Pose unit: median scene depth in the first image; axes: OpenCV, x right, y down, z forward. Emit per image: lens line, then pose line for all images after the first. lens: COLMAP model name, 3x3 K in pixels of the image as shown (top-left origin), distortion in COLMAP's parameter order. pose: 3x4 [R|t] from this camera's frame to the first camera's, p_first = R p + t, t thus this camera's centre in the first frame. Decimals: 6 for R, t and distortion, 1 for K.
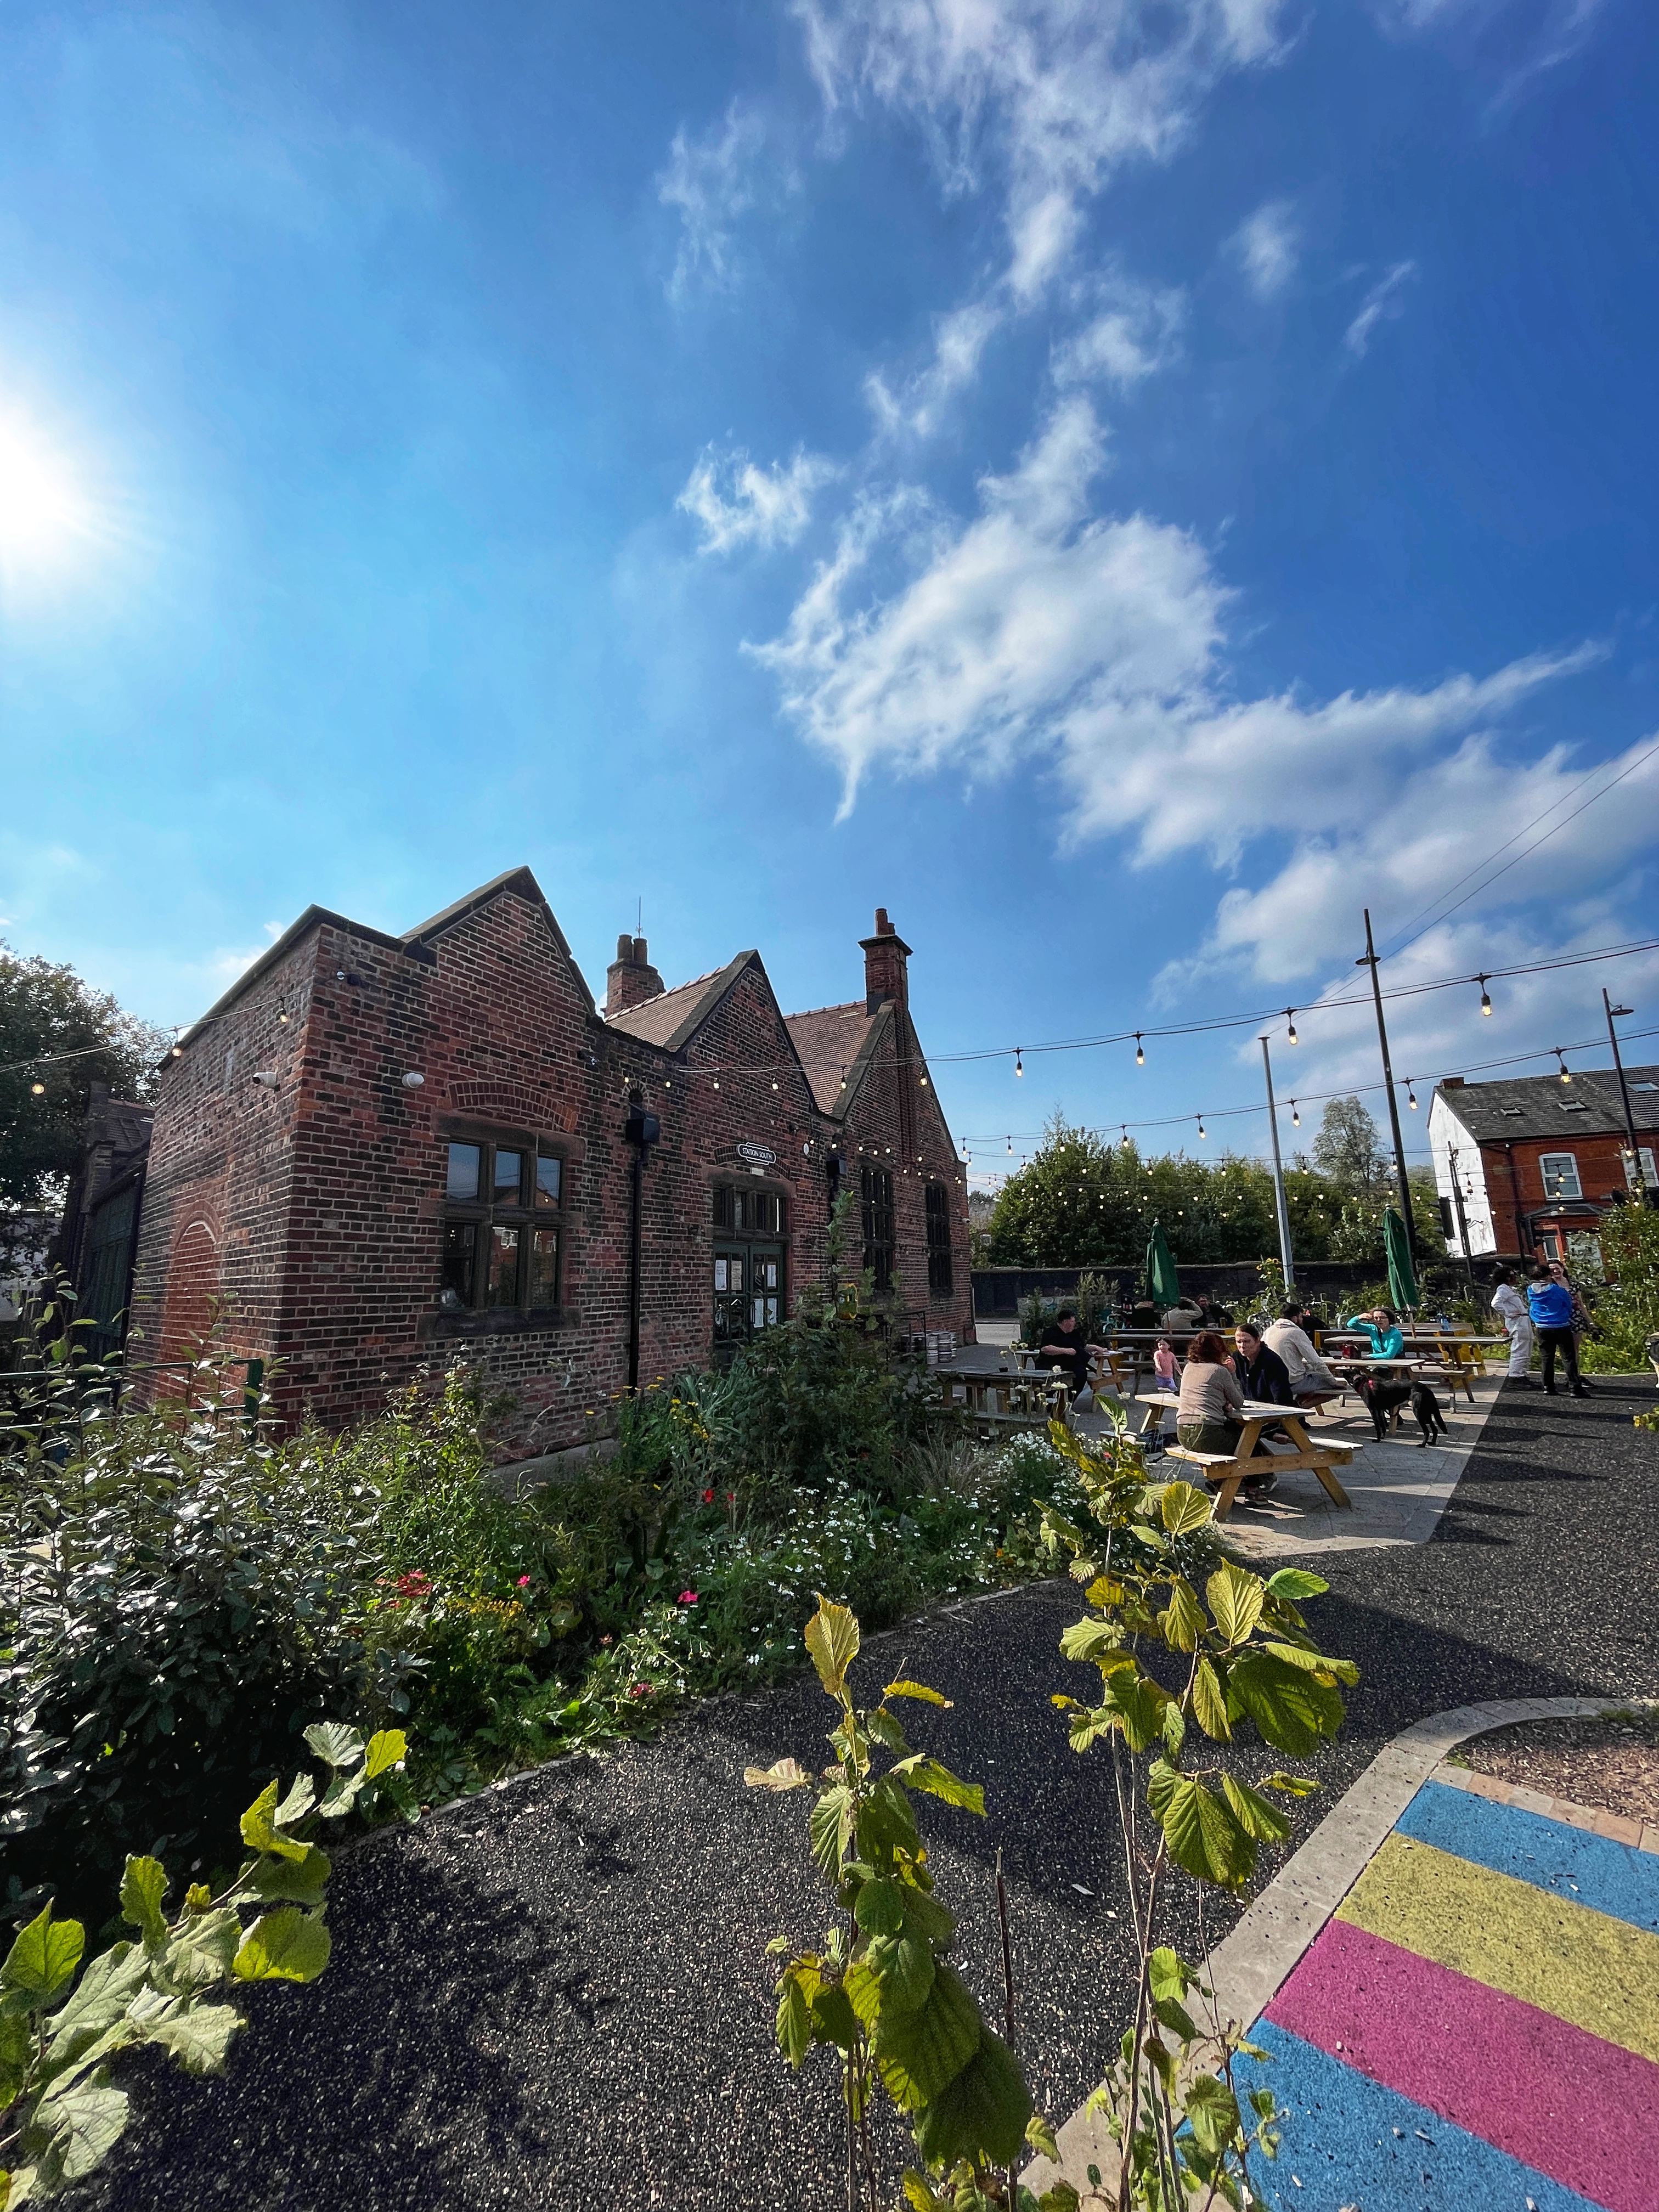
lens RADIAL K [[901.2, 0, 836.6], [0, 901.2, 1111.0], [0, 0, 1]] dist [0.005148, -0.000603]
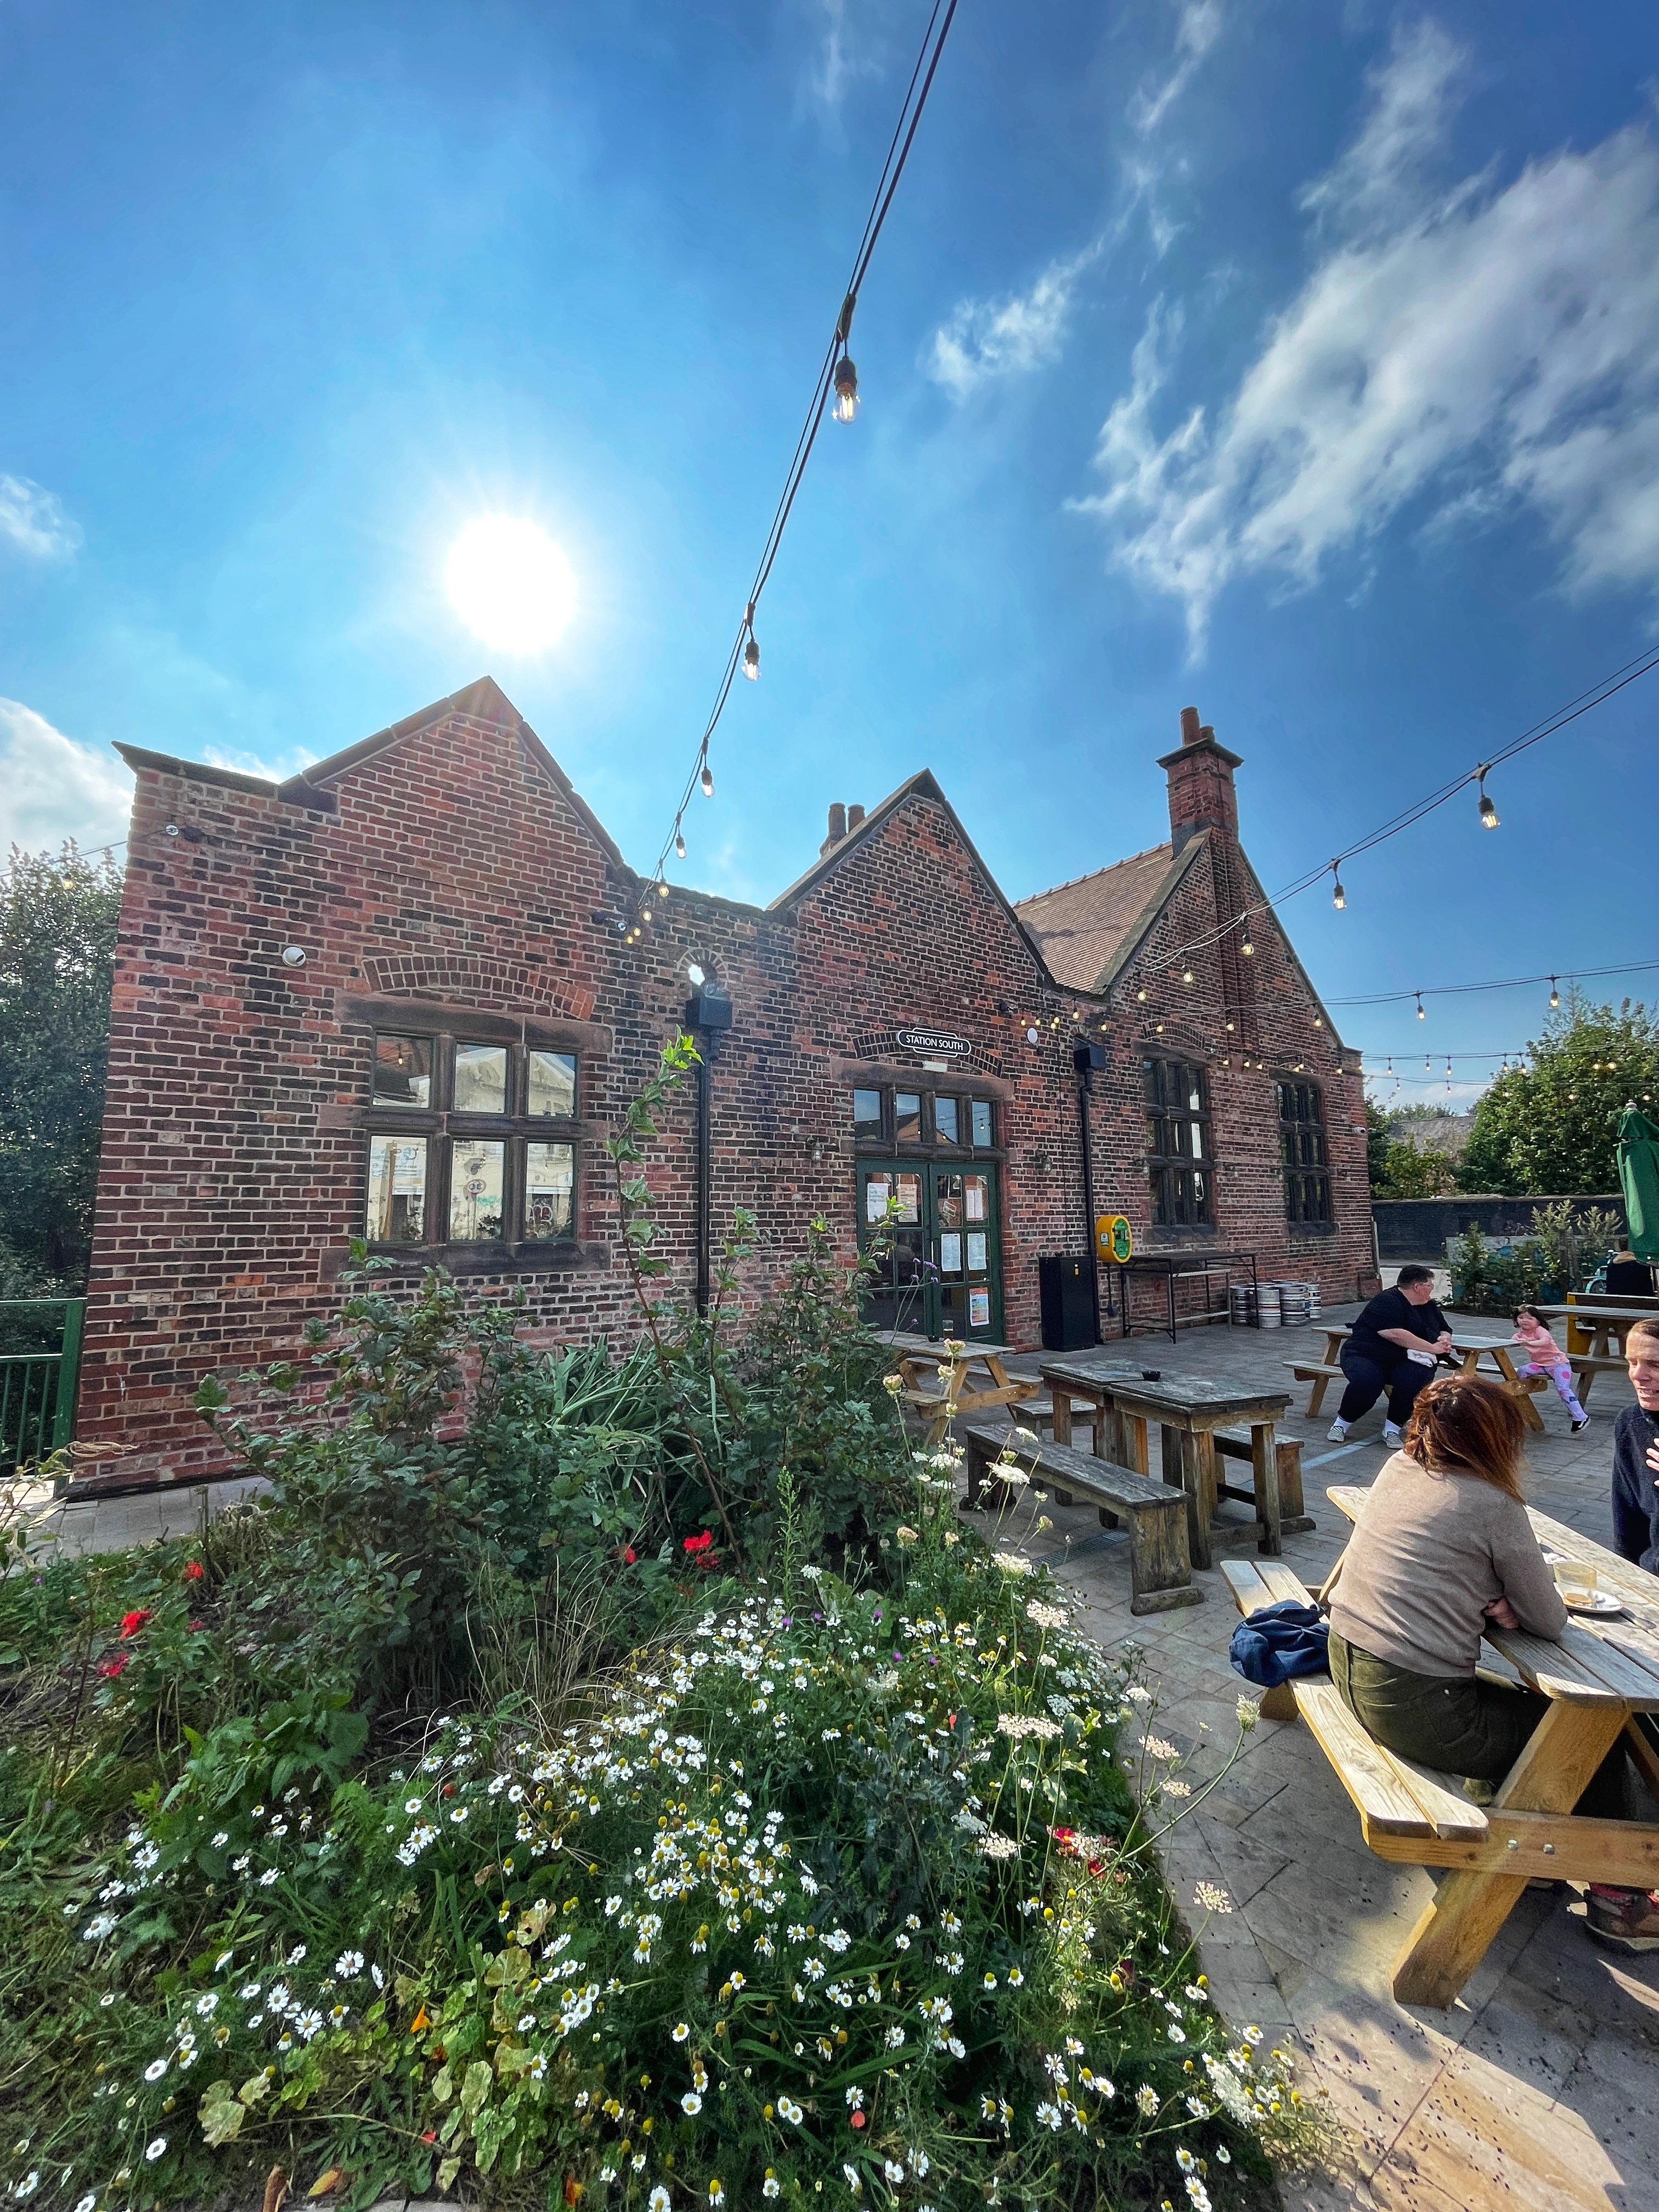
lens RADIAL K [[901.2, 0, 816.6], [0, 901.2, 1113.6], [0, 0, 1]] dist [0.005148, -0.000603]
pose [[0.881551, -0.049233, -0.469515, 0.280611], [0.084699, 0.994904, 0.054705, 0.092443], [0.464429, -0.087992, 0.881228, 0.471975]]
